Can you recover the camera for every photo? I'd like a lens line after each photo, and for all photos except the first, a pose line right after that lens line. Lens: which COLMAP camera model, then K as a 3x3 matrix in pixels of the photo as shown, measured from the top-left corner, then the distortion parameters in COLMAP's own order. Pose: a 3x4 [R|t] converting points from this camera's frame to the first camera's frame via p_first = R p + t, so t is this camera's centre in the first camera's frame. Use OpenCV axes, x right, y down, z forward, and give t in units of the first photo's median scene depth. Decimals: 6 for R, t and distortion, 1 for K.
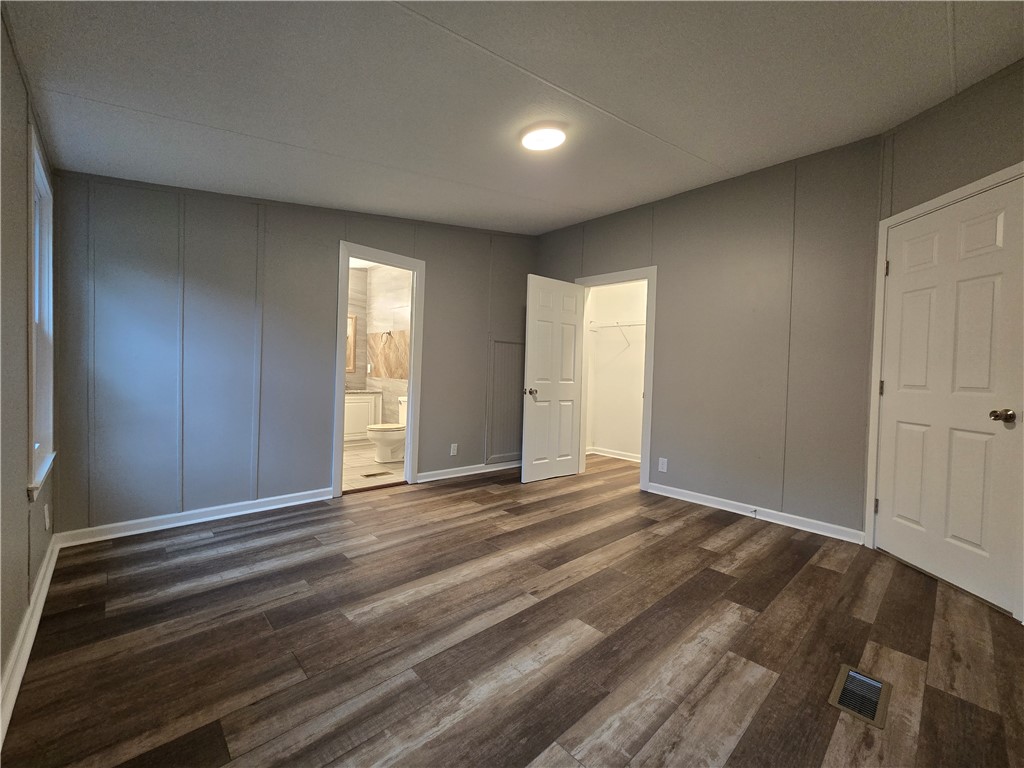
lens RADIAL K [[421.6, 0, 509.5], [0, 421.6, 384.6], [0, 0, 1]] dist [-0.010318, 0.001788]
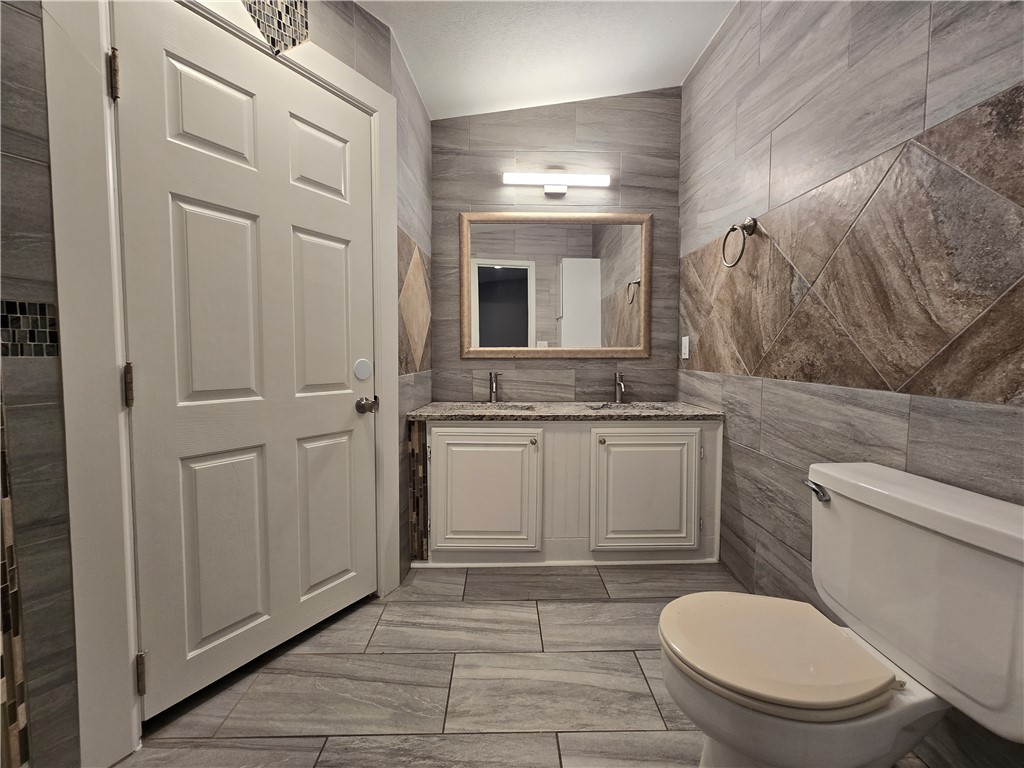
lens RADIAL K [[421.6, 0, 509.6], [0, 421.6, 379.2], [0, 0, 1]] dist [-0.010318, 0.001788]
pose [[0.742310, 0.009855, -0.669984, -0.431293], [0.004993, 0.999783, 0.020239, -0.039541], [0.670038, -0.018369, 0.742100, 1.341102]]
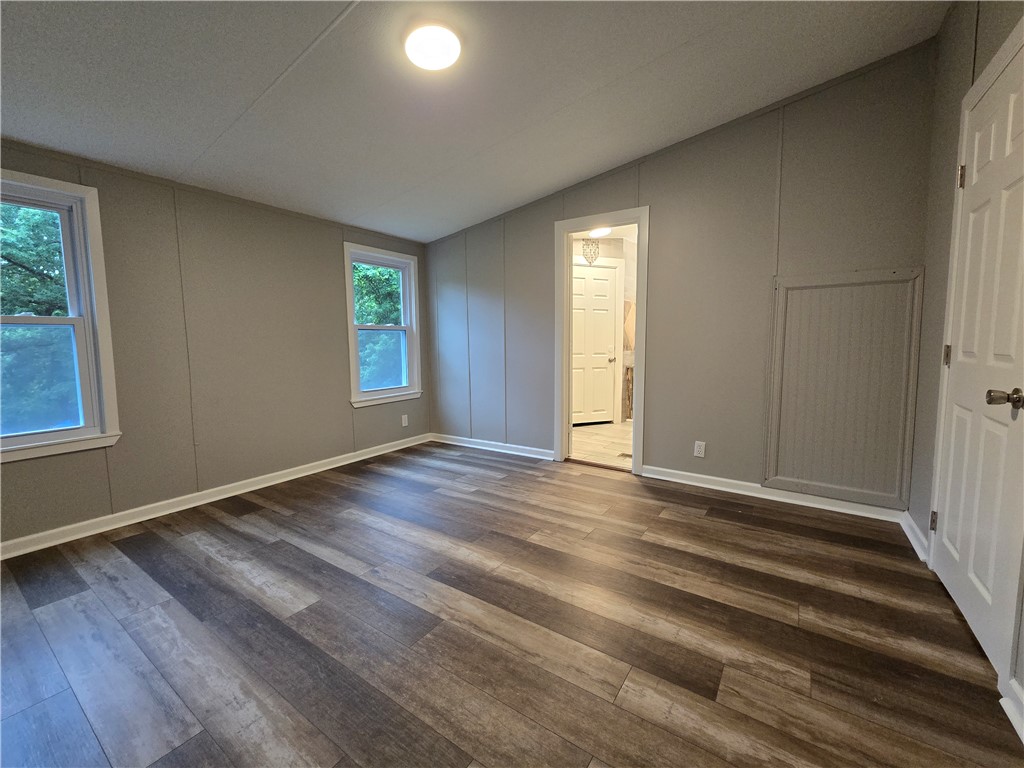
lens RADIAL K [[421.6, 0, 513.2], [0, 421.6, 381.0], [0, 0, 1]] dist [-0.010318, 0.001788]
pose [[0.223042, 0.060250, -0.972945, 0.761174], [-0.013054, 0.998183, 0.058820, -0.004339], [0.974721, -0.000418, 0.223423, 0.794766]]
